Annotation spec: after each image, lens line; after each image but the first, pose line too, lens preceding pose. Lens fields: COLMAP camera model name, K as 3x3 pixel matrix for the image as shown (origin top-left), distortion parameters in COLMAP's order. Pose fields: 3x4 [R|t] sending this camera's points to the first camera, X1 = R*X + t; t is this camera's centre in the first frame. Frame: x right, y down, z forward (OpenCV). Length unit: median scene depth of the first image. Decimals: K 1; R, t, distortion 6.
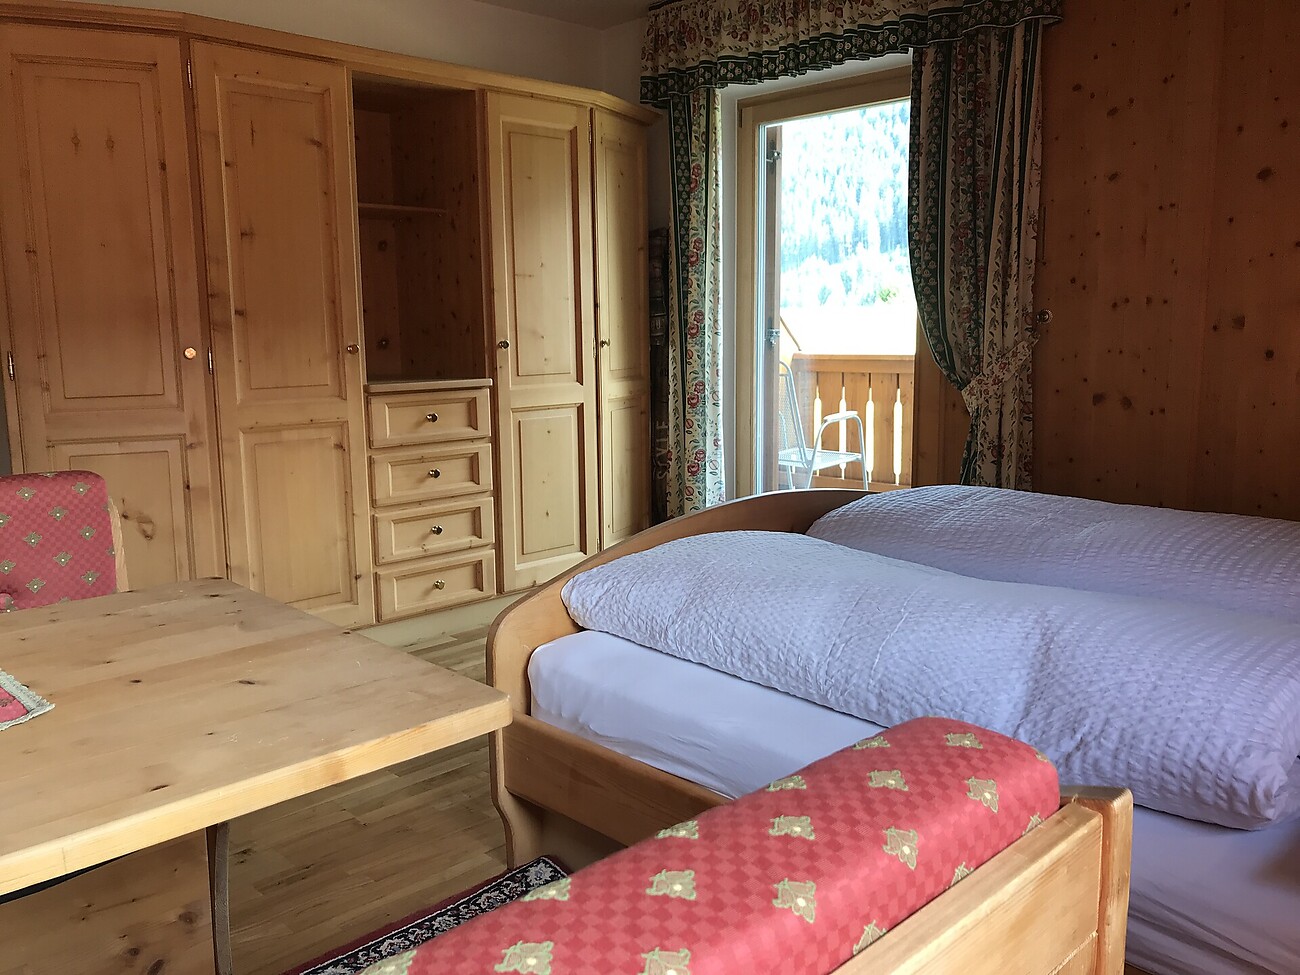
lens RADIAL K [[1064.7, 0, 650.0], [0, 1064.7, 487.5], [0, 0, 1]] dist [0.014035, 0.011124]
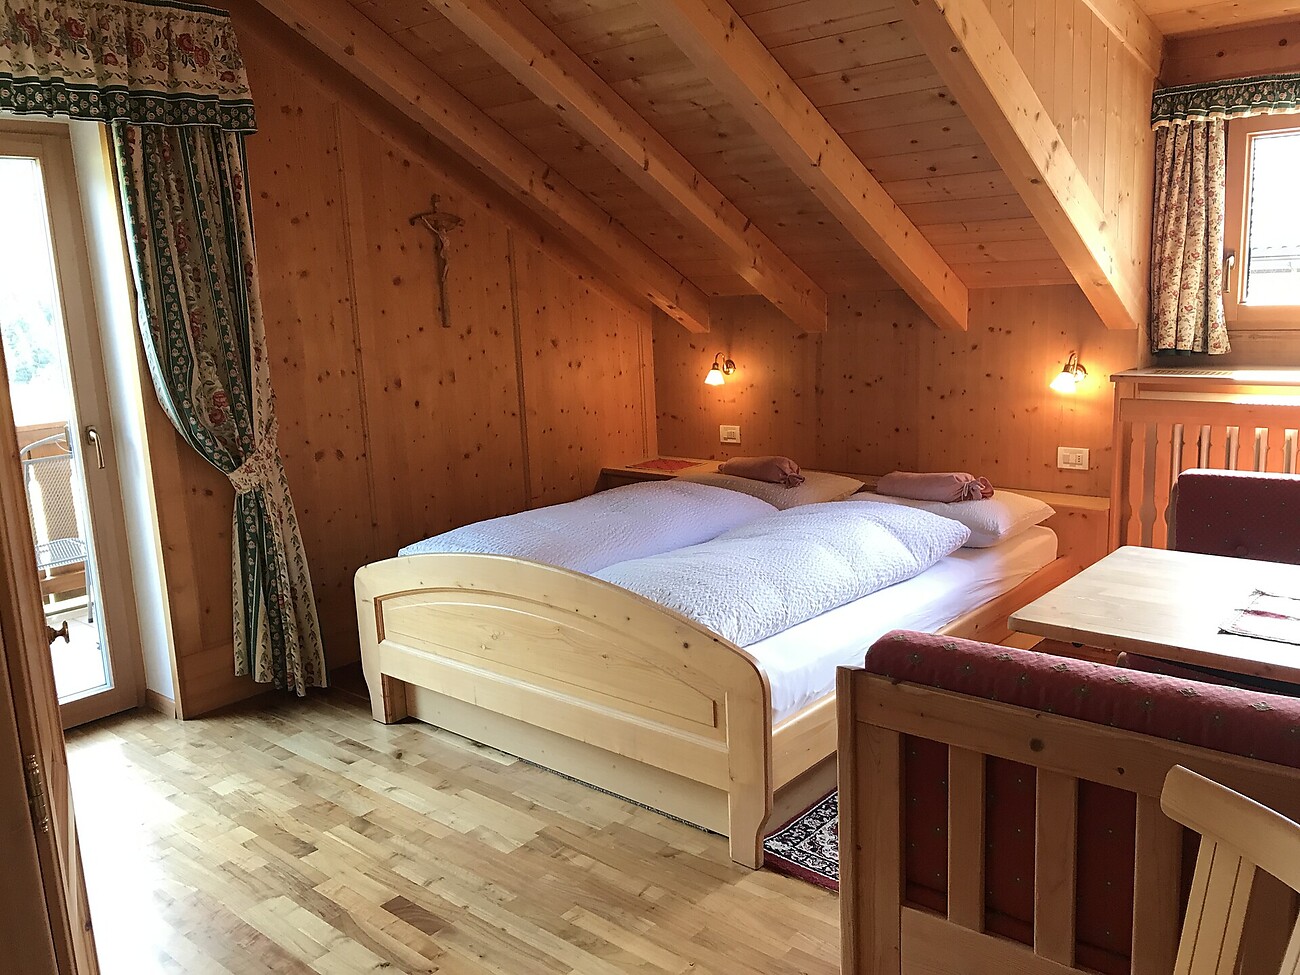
lens RADIAL K [[1064.7, 0, 650.0], [0, 1064.7, 487.5], [0, 0, 1]] dist [0.014035, 0.011124]
pose [[-0.085513, -0.174564, 0.980926, -0.814031], [0.197349, 0.962058, 0.188411, -0.205877], [-0.976597, 0.209696, -0.047818, 0.716217]]
